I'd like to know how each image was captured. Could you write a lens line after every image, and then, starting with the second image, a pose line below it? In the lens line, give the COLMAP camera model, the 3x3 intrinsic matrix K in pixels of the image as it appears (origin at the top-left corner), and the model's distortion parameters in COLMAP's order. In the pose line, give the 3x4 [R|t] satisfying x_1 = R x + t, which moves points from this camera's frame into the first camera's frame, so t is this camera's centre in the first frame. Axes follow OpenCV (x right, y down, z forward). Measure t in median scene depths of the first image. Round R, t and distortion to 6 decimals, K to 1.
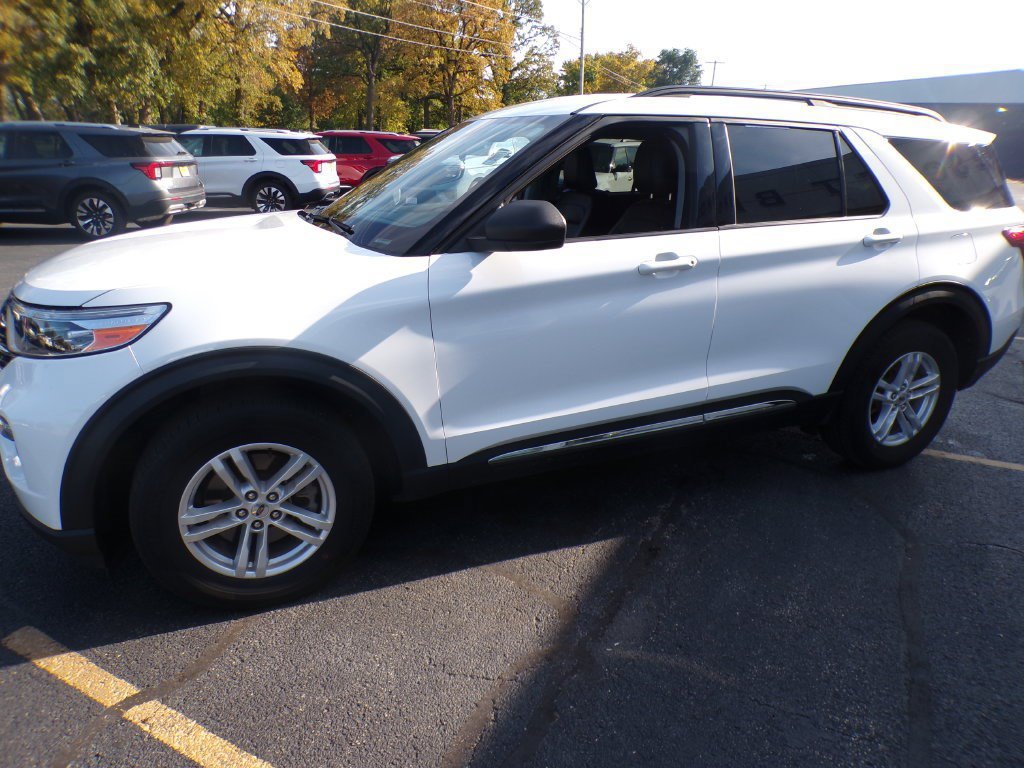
lens RADIAL K [[690.2, 0, 515.5], [0, 690.2, 394.2], [0, 0, 1]] dist [-0.046716, 0.021875]
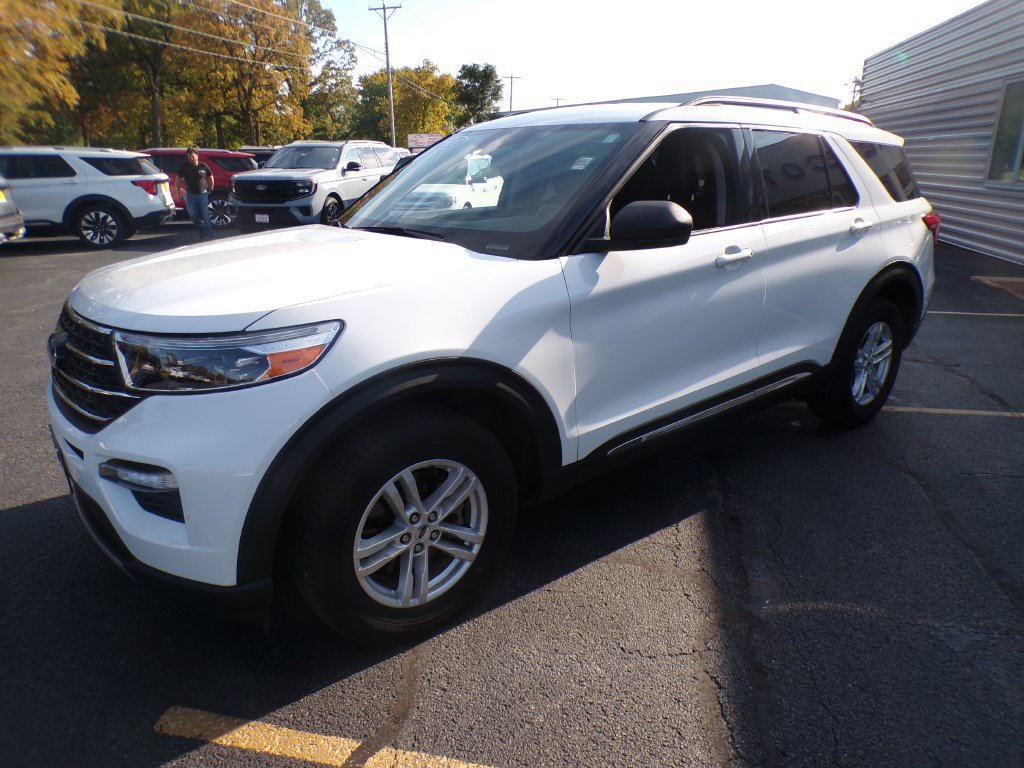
lens RADIAL K [[690.2, 0, 523.0], [0, 690.2, 395.2], [0, 0, 1]] dist [-0.046716, 0.021875]
pose [[0.961148, -0.104925, 0.255316, -0.381617], [0.109248, 0.994011, -0.002770, -0.001997], [-0.253496, 0.030555, 0.966854, 0.028179]]
